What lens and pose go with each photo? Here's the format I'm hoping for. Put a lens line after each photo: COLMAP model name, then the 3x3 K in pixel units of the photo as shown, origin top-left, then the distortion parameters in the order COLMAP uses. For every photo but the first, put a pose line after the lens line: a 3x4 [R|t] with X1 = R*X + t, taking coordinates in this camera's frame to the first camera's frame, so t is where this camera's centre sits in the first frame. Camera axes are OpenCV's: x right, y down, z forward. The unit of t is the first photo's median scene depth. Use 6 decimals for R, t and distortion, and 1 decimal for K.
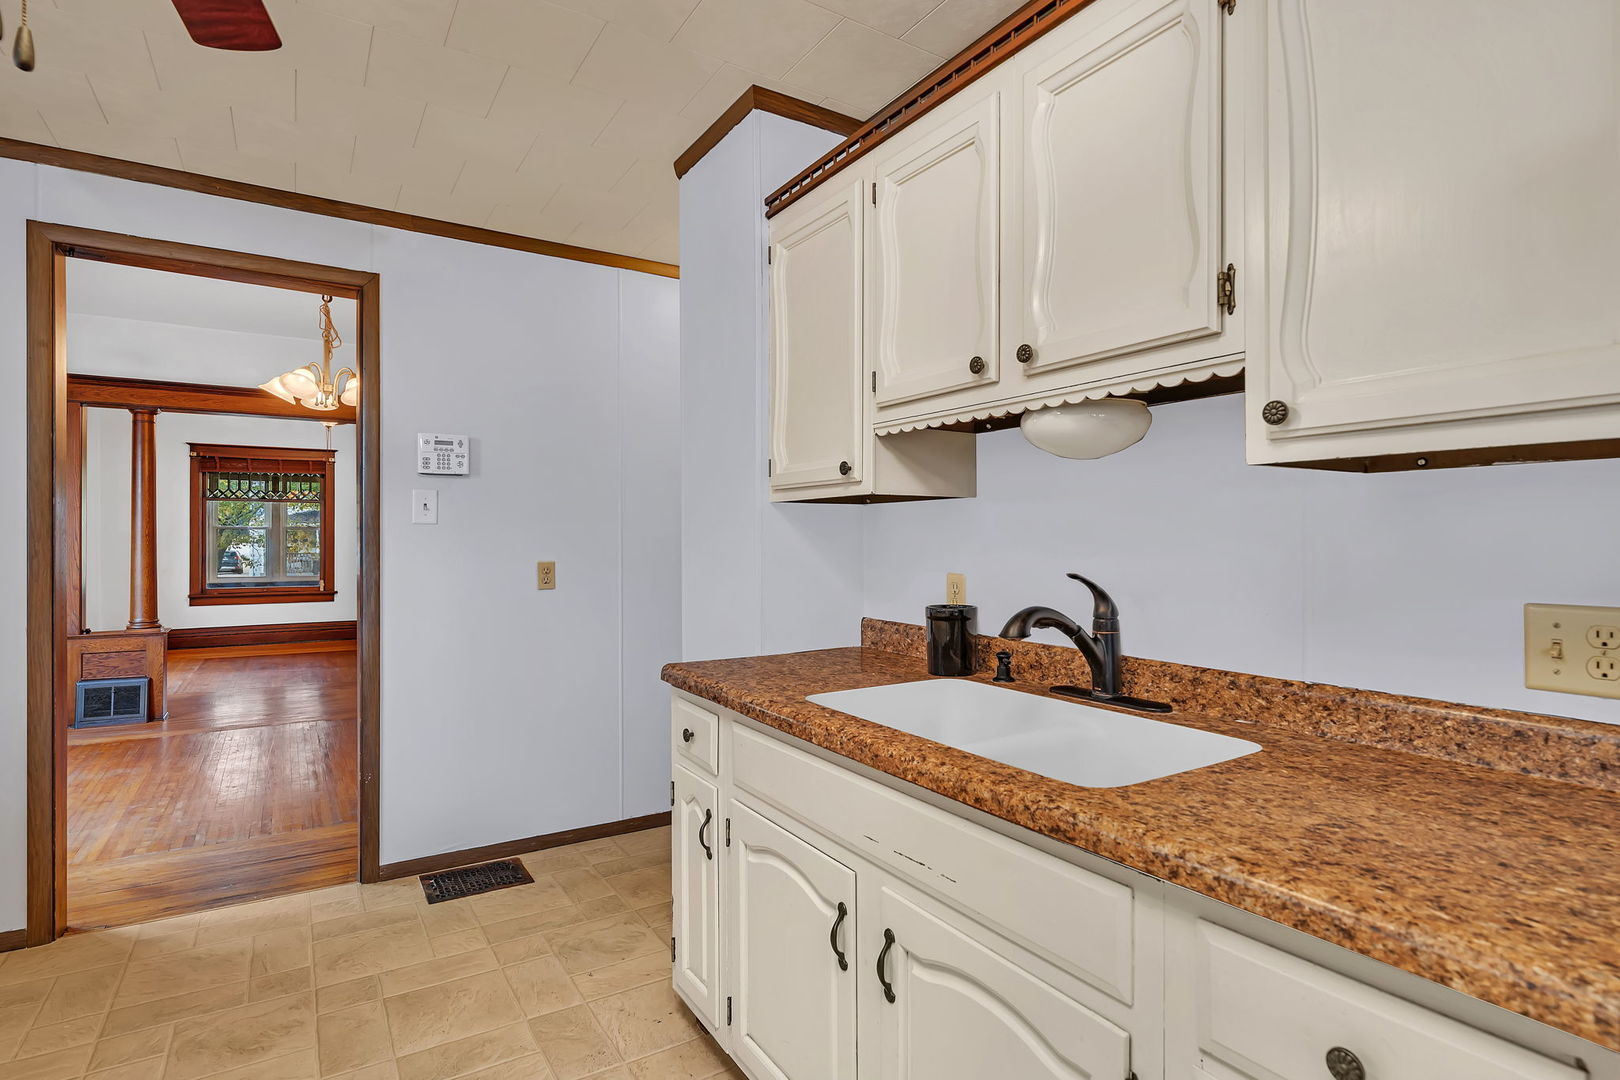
lens RADIAL K [[822.0, 0, 810.0], [0, 822.0, 540.0], [0, 0, 1]] dist [0.001767, 0.000384]
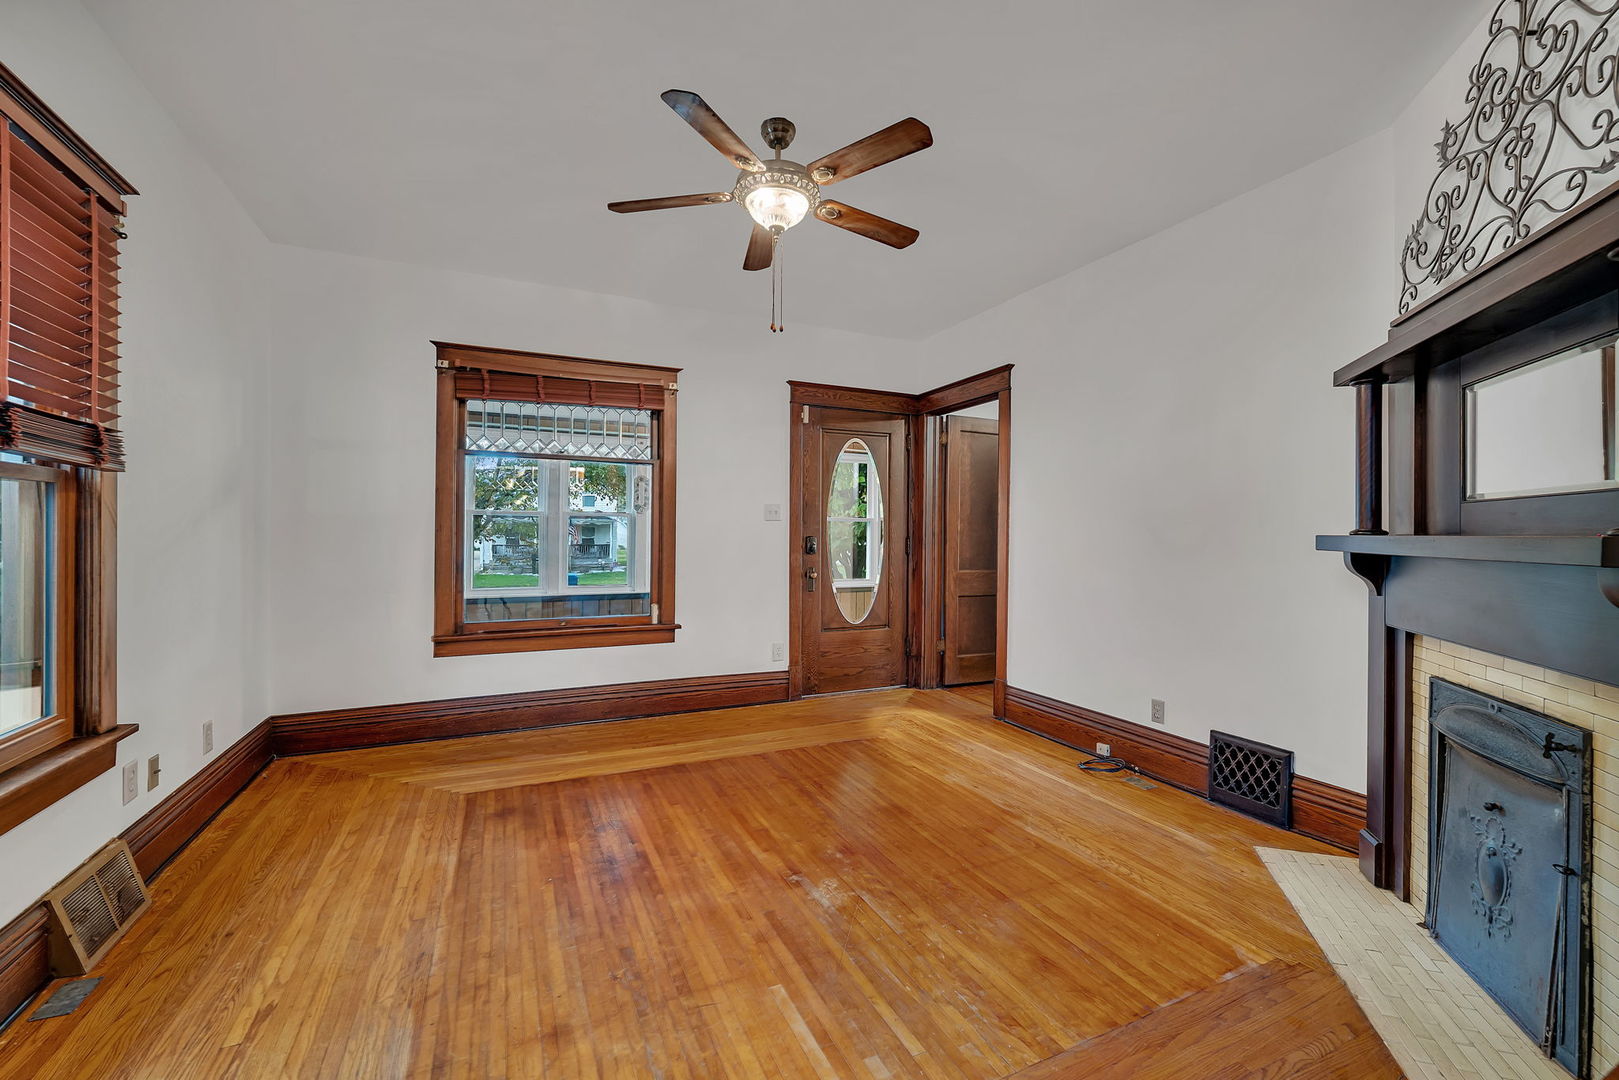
lens RADIAL K [[665.6, 0, 811.7], [0, 665.6, 534.5], [0, 0, 1]] dist [0.000960, 0.000050]
pose [[0.990508, 0.006677, -0.137290, -0.461965], [-0.006398, 0.999976, 0.002477, 0.000507], [0.137304, -0.001575, 0.990528, 0.617709]]
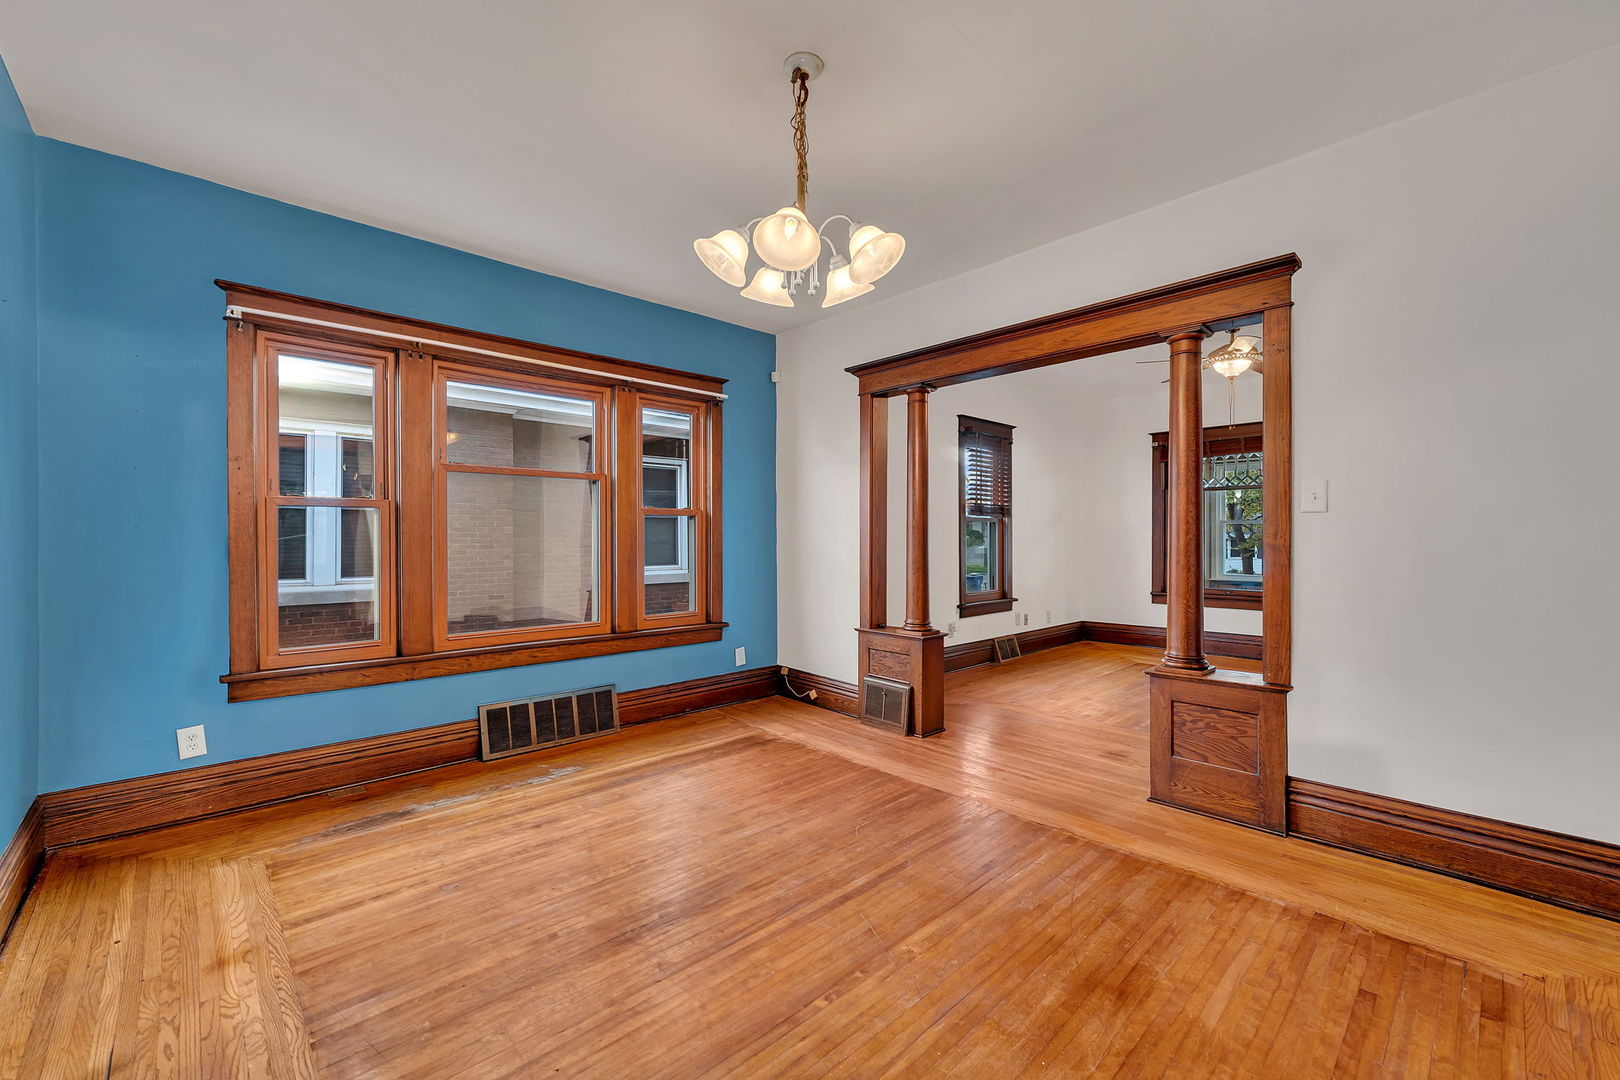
lens RADIAL K [[666.0, 0, 812.2], [0, 666.0, 534.5], [0, 0, 1]] dist [0.000960, 0.000050]
pose [[0.190380, -0.002294, -0.981708, -0.068281], [-0.001756, 0.999995, -0.002677, 0.002858], [0.981709, 0.002233, 0.190375, 0.464545]]
